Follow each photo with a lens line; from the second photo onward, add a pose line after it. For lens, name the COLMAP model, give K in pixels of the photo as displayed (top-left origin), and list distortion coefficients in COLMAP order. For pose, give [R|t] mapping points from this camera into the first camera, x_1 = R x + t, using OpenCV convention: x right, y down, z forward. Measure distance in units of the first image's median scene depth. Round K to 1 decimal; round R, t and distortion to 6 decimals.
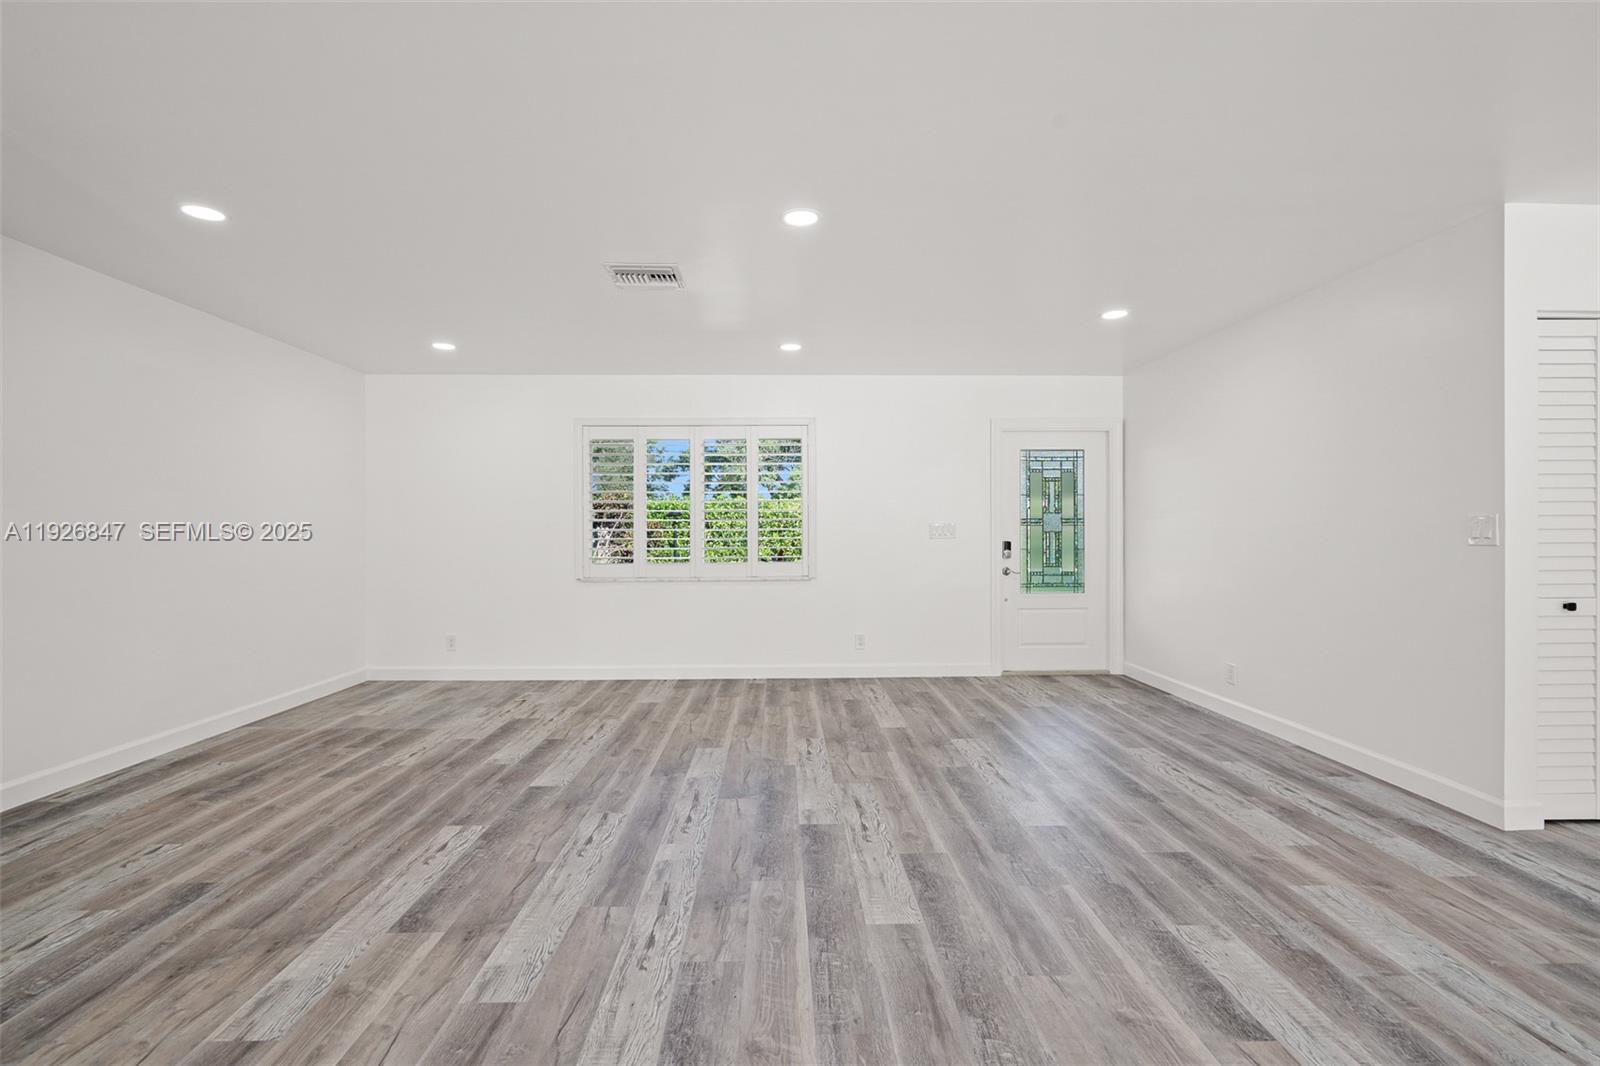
lens RADIAL K [[724.6, 0, 797.3], [0, 724.6, 533.2], [0, 0, 1]] dist [-0.003256, 0.000450]
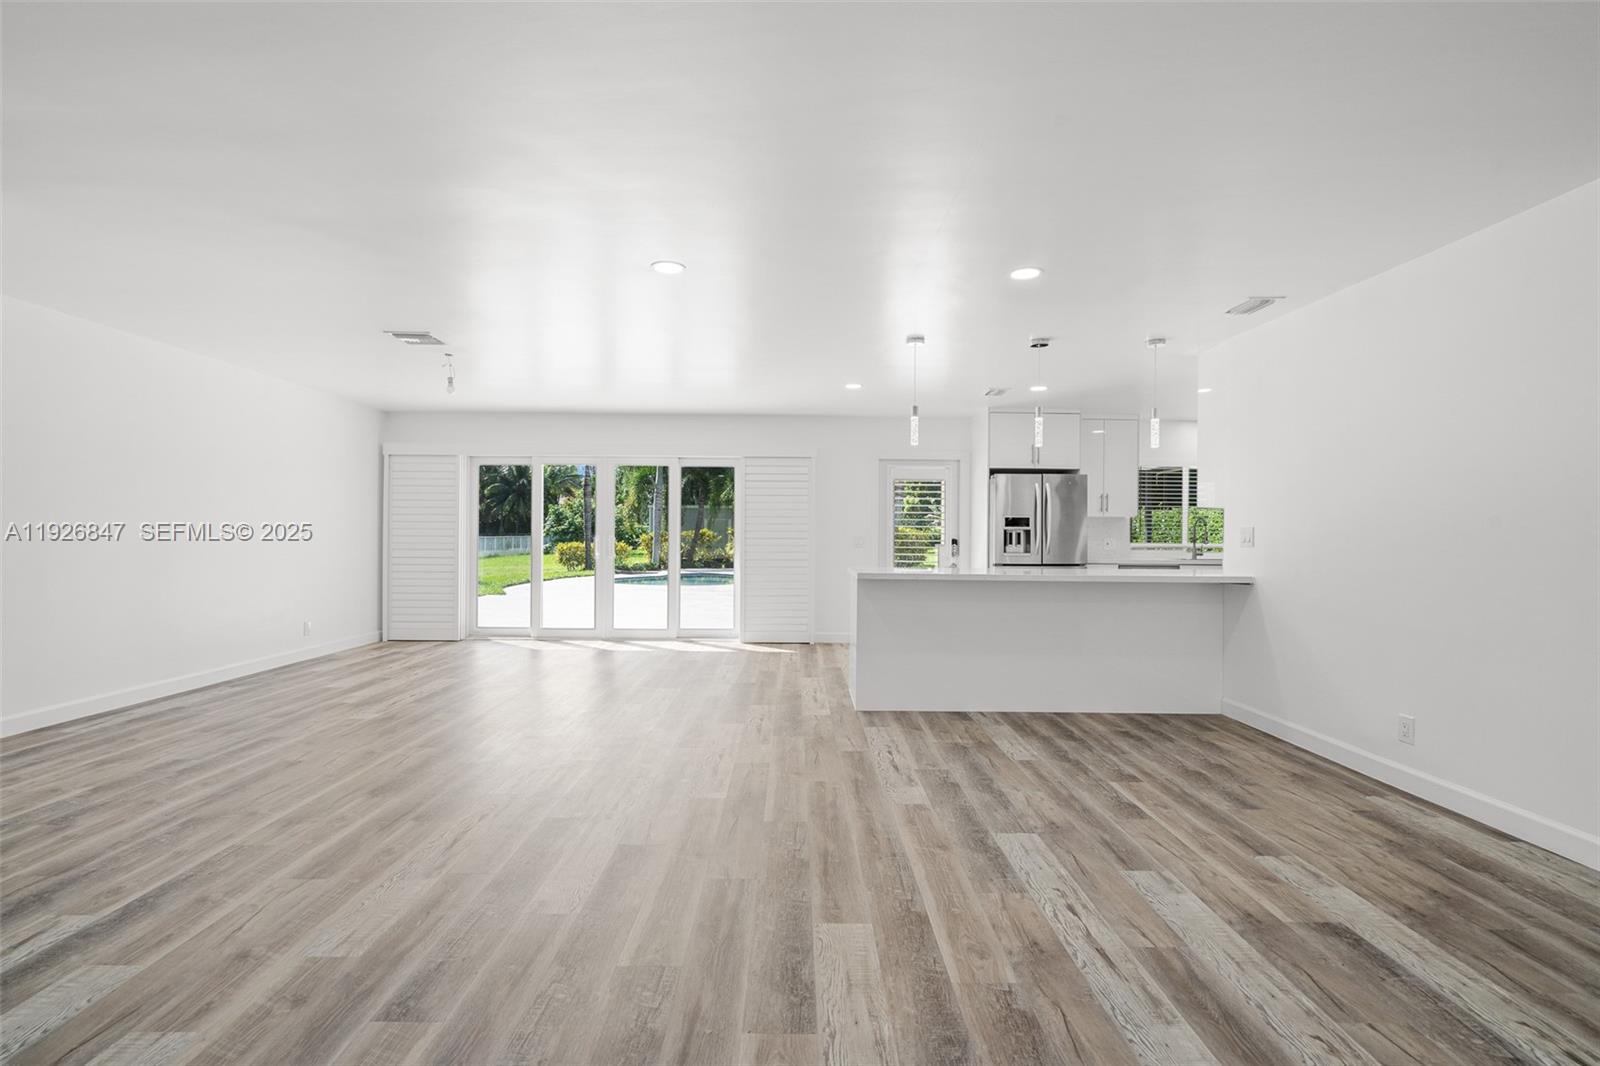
lens RADIAL K [[728.8, 0, 798.0], [0, 728.8, 534.3], [0, 0, 1]] dist [-0.001962, 0.000354]
pose [[-0.999776, -0.003483, 0.020853, 0.147846], [-0.003347, 0.999973, 0.006563, -0.001454], [-0.020875, 0.006491, -0.999761, 1.666775]]
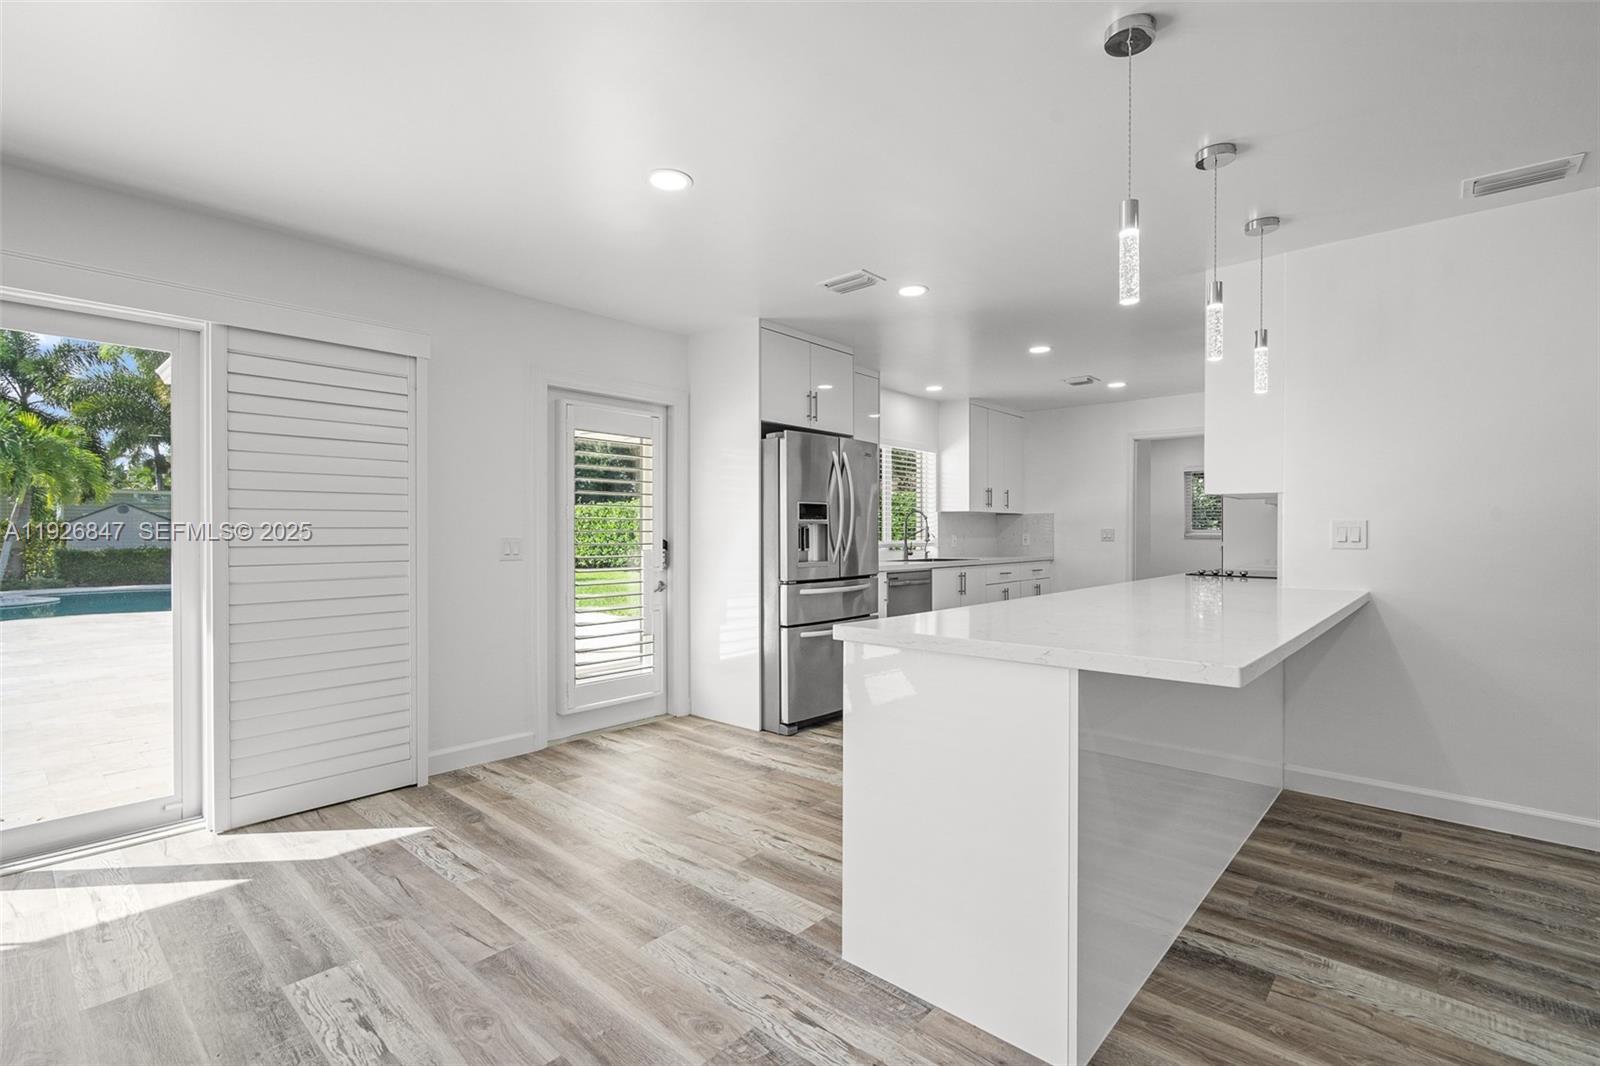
lens RADIAL K [[728.8, 0, 798.0], [0, 728.8, 534.3], [0, 0, 1]] dist [-0.001962, 0.000354]
pose [[-0.688451, 0.006752, -0.725251, 0.624323], [-0.002323, 0.999931, 0.011514, 0.000882], [0.725279, 0.009611, -0.688388, 0.079836]]
